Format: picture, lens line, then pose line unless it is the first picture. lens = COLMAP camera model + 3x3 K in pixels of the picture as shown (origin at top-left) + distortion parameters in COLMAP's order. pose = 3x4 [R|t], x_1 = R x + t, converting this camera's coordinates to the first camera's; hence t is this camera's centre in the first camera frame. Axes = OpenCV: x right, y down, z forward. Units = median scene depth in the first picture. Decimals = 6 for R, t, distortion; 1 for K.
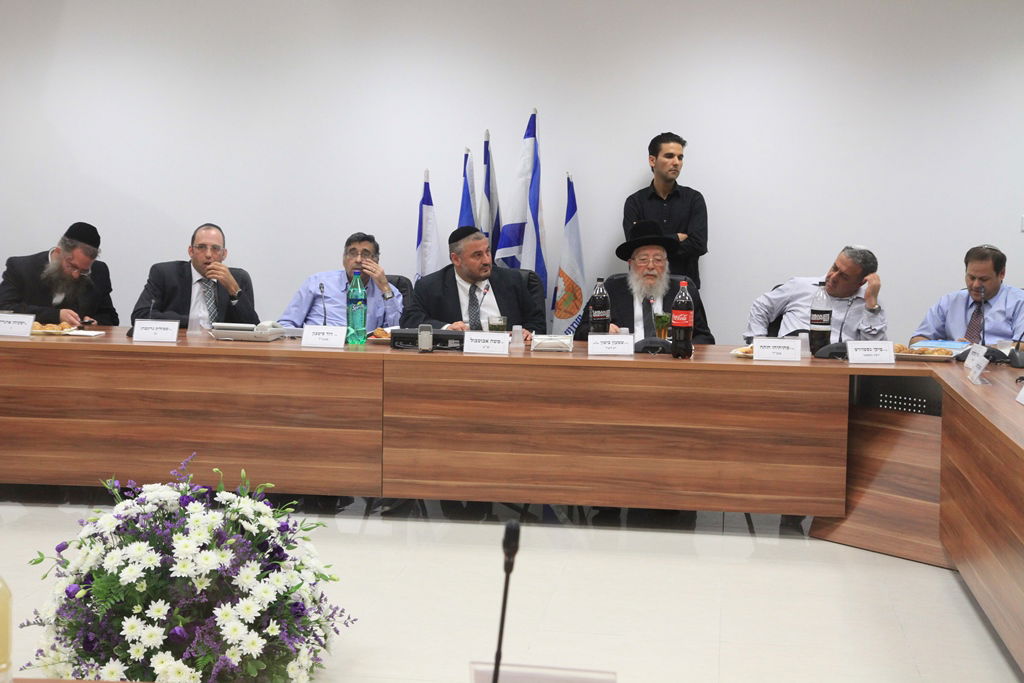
lens RADIAL K [[1641.7, 0, 512.0], [0, 1641.7, 341.5], [0, 0, 1]] dist [0.151653, 0.169184]
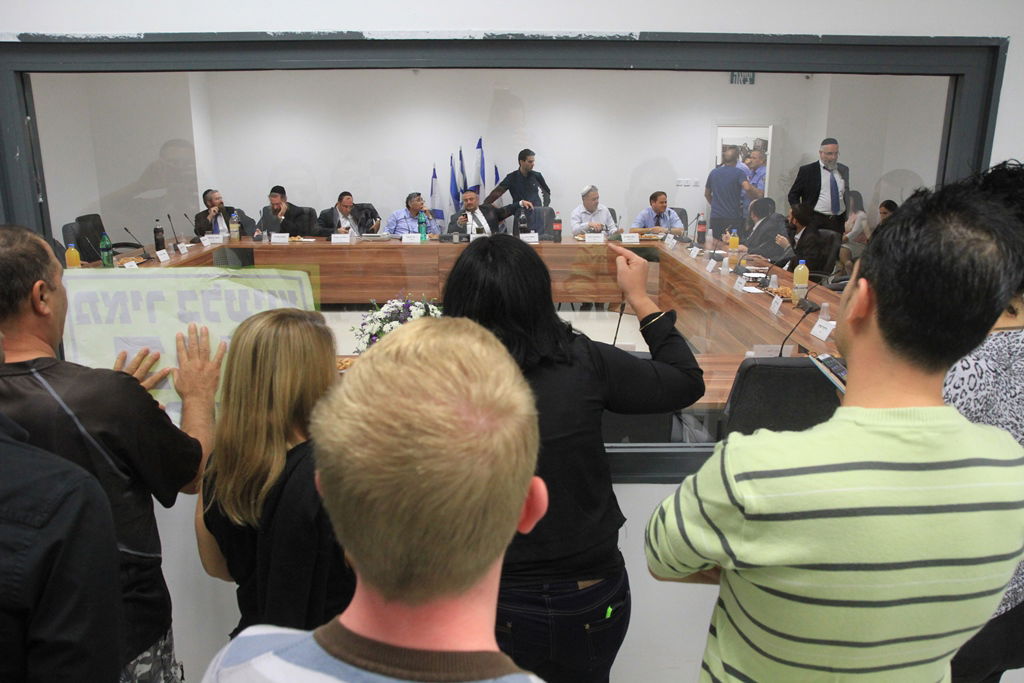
lens RADIAL K [[812.0, 0, 511.0], [0, 812.0, 354.6], [0, 0, 1]] dist [-0.101778, 0.123772]
pose [[0.989496, -0.051753, 0.134978, -0.143984], [0.029560, 0.986426, 0.161522, -0.022920], [-0.141506, -0.155835, 0.977595, -0.225789]]
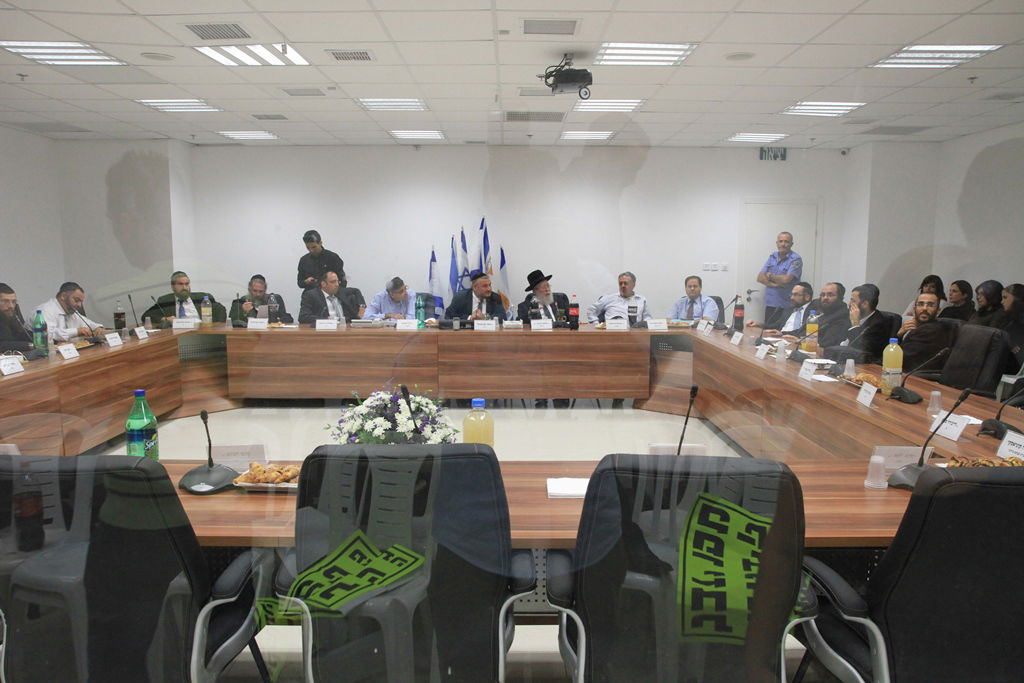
lens RADIAL K [[812.0, 0, 511.0], [0, 812.0, 354.6], [0, 0, 1]] dist [-0.101778, 0.123772]
pose [[0.990529, -0.033033, 0.133274, -0.126505], [0.028497, 0.998953, 0.035798, 0.002256], [-0.134317, -0.031661, 0.990433, -0.060209]]
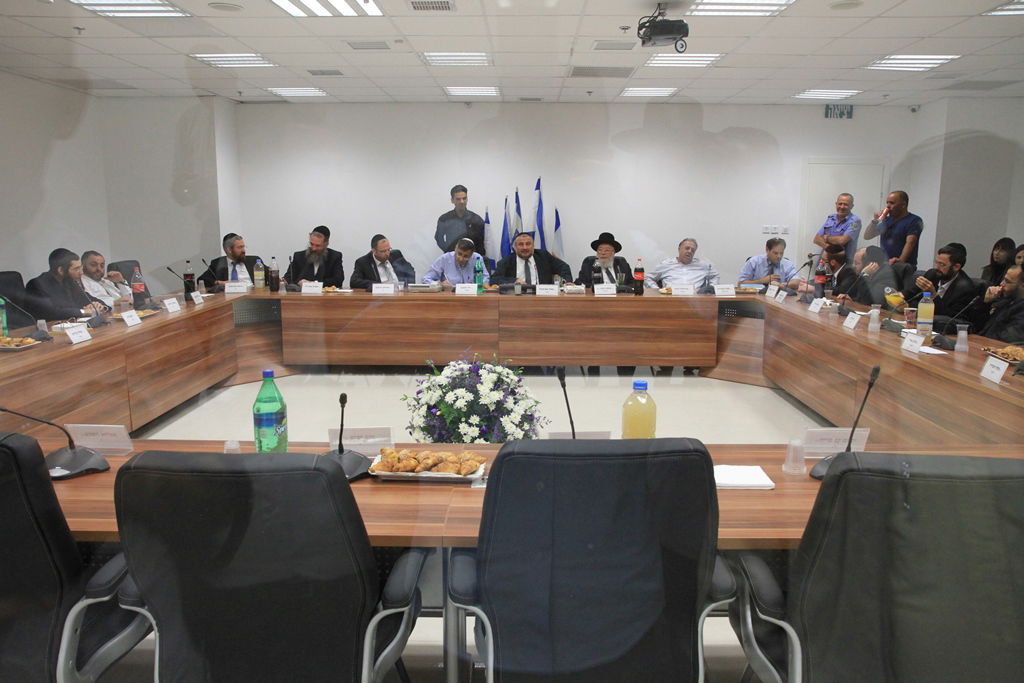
lens RADIAL K [[812.0, 0, 511.0], [0, 812.0, 354.6], [0, 0, 1]] dist [-0.101778, 0.123772]
pose [[0.993207, -0.035387, 0.110846, -0.180714], [0.026147, 0.996146, 0.083725, -0.004991], [-0.113382, -0.080258, 0.990305, -0.021005]]
